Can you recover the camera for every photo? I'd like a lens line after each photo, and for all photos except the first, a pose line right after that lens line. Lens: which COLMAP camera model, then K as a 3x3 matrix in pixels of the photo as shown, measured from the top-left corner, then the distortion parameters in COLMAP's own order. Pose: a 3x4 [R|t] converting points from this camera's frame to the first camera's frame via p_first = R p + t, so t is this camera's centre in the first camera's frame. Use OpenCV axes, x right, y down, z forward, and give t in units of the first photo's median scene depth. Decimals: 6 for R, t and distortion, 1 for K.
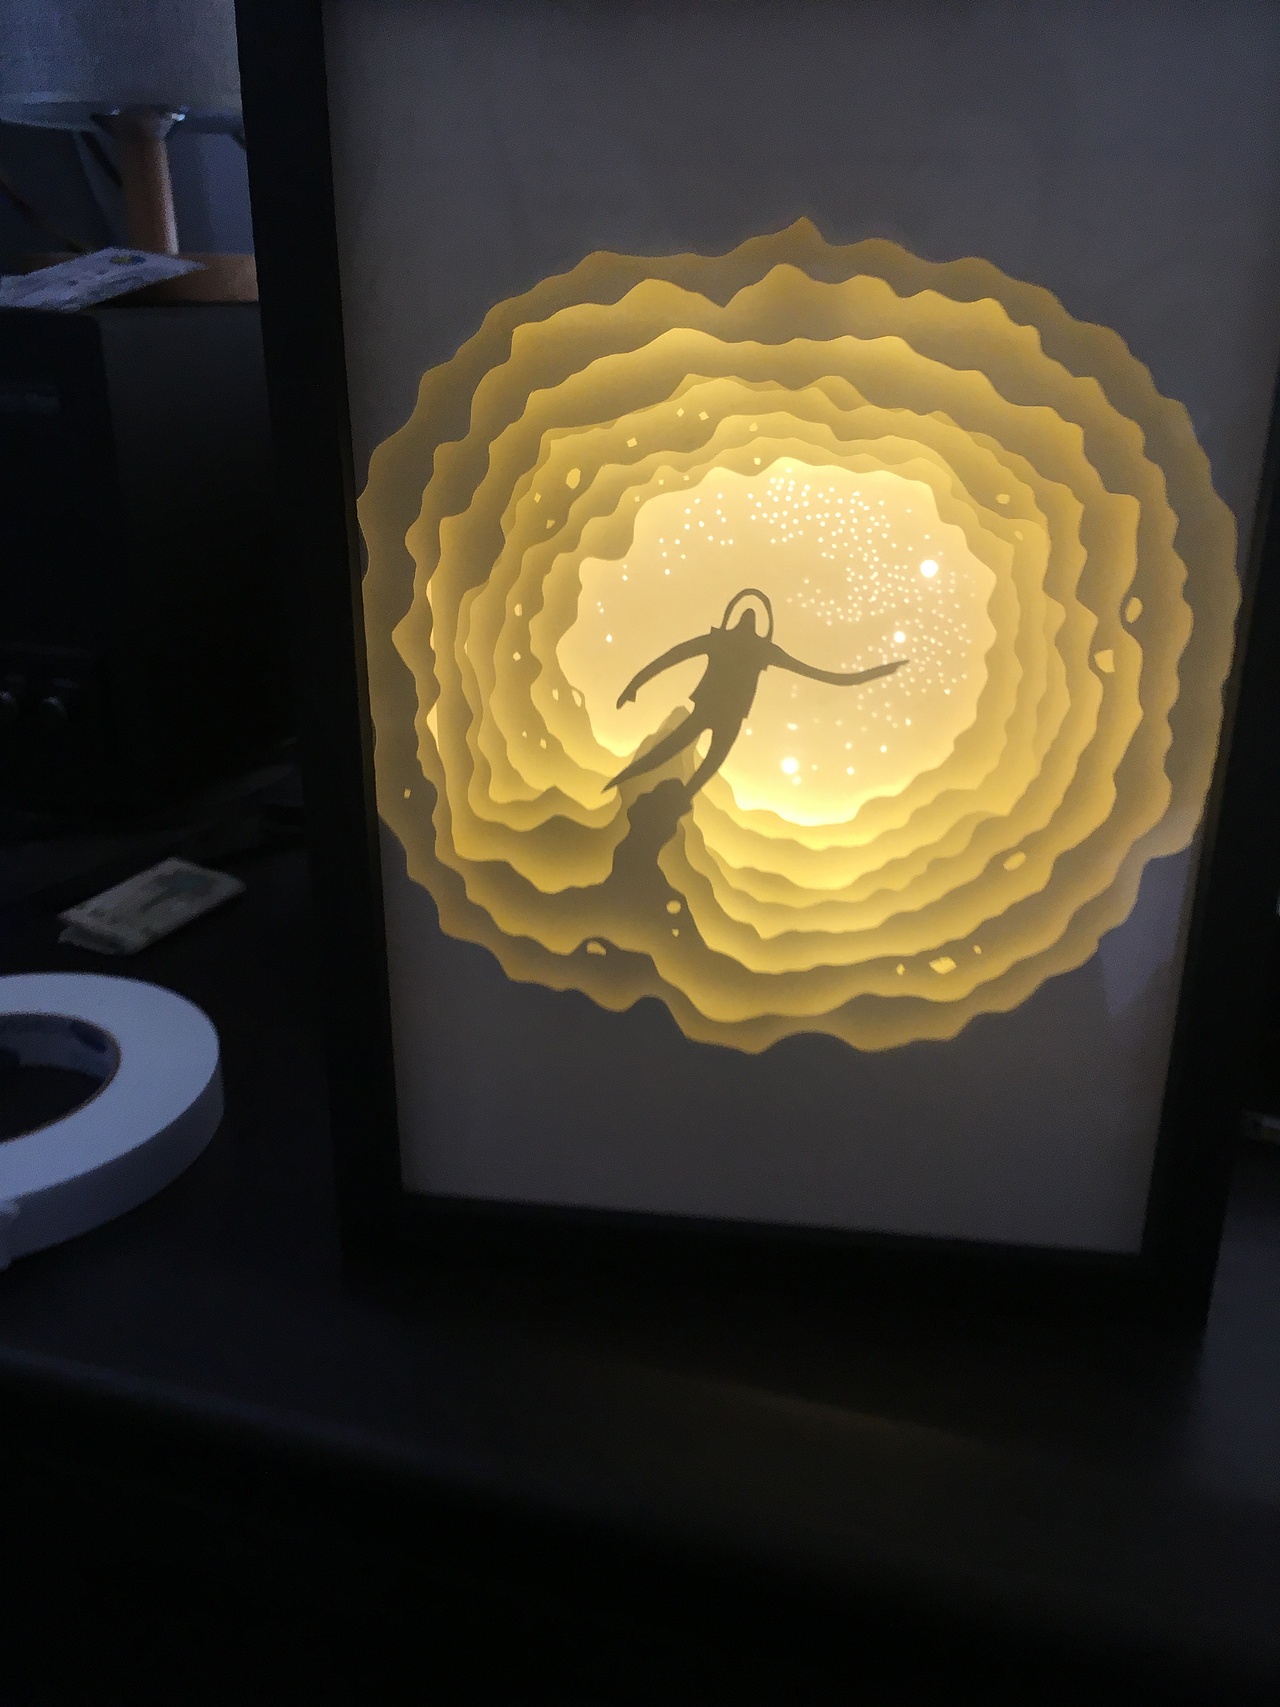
lens RADIAL K [[1435.0, 0, 663.3], [0, 1435.0, 834.0], [0, 0, 1]] dist [0.032565, -0.002490]
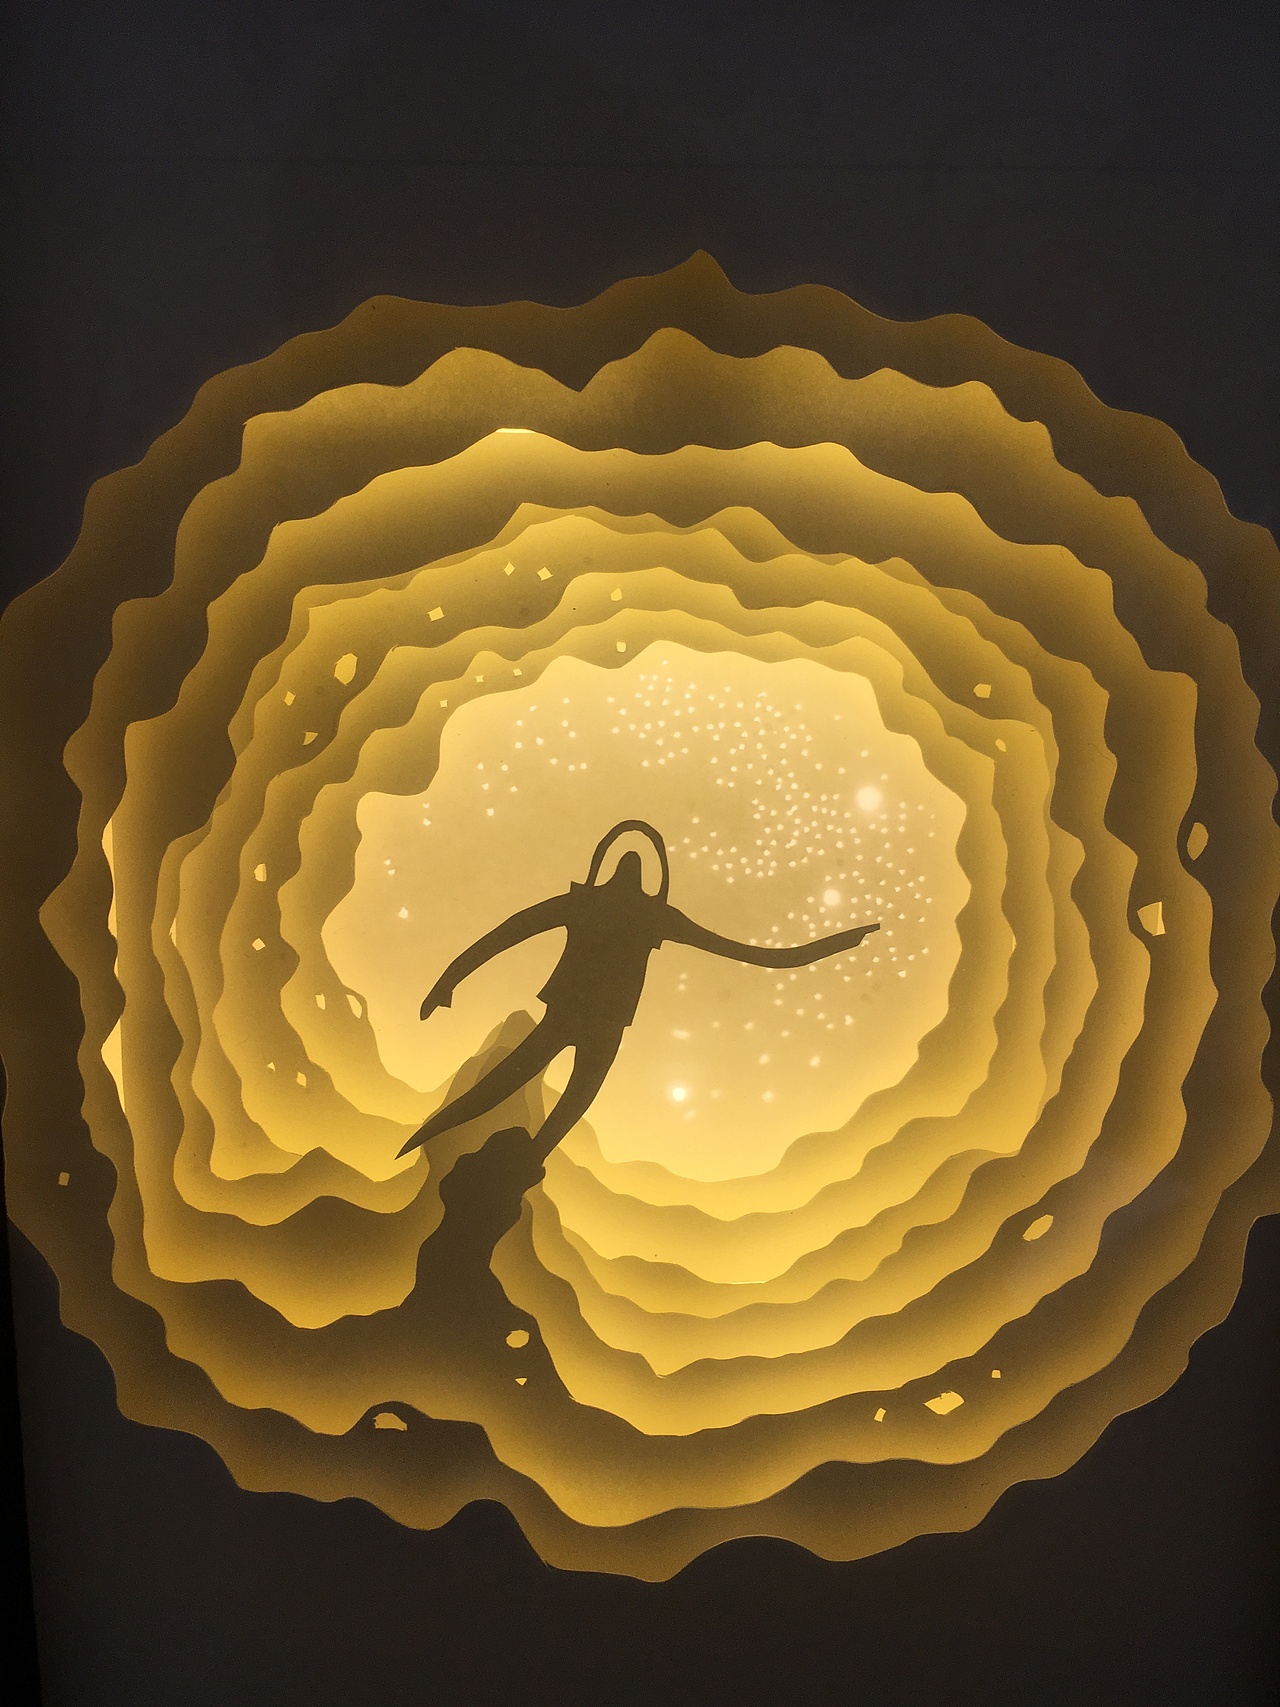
lens RADIAL K [[1435.0, 0, 663.3], [0, 1435.0, 834.0], [0, 0, 1]] dist [0.032565, -0.002490]
pose [[0.988278, -0.023499, 0.150843, -0.019657], [0.054443, 0.977365, -0.204434, -0.031608], [-0.142625, 0.210250, 0.967188, 0.353057]]
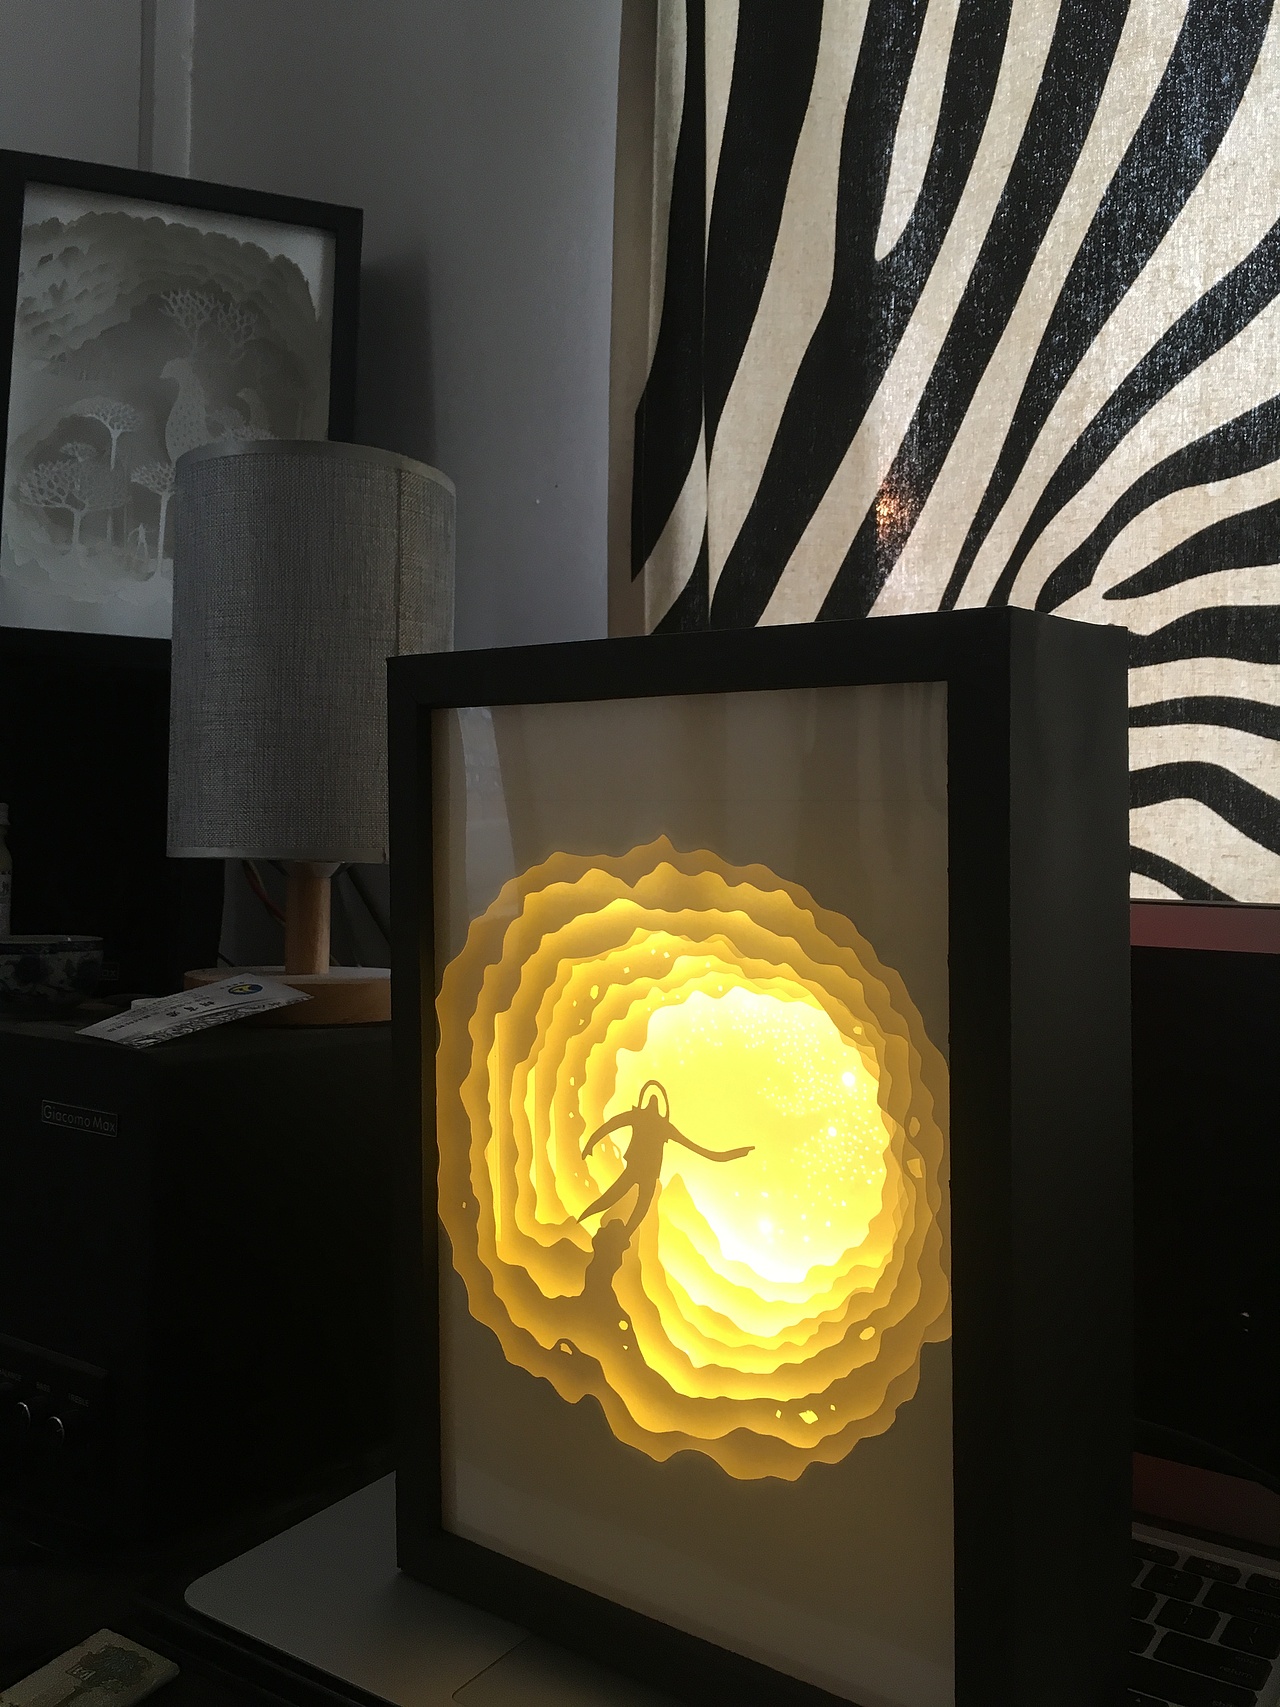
lens RADIAL K [[1438.2, 0, 755.7], [0, 1438.2, 852.4], [0, 0, 1]] dist [0.052880, 0.000067]
pose [[0.885877, 0.019978, -0.463491, 0.711147], [-0.159483, 0.951297, -0.263818, -0.028510], [0.435646, 0.307629, 0.845918, -0.167724]]
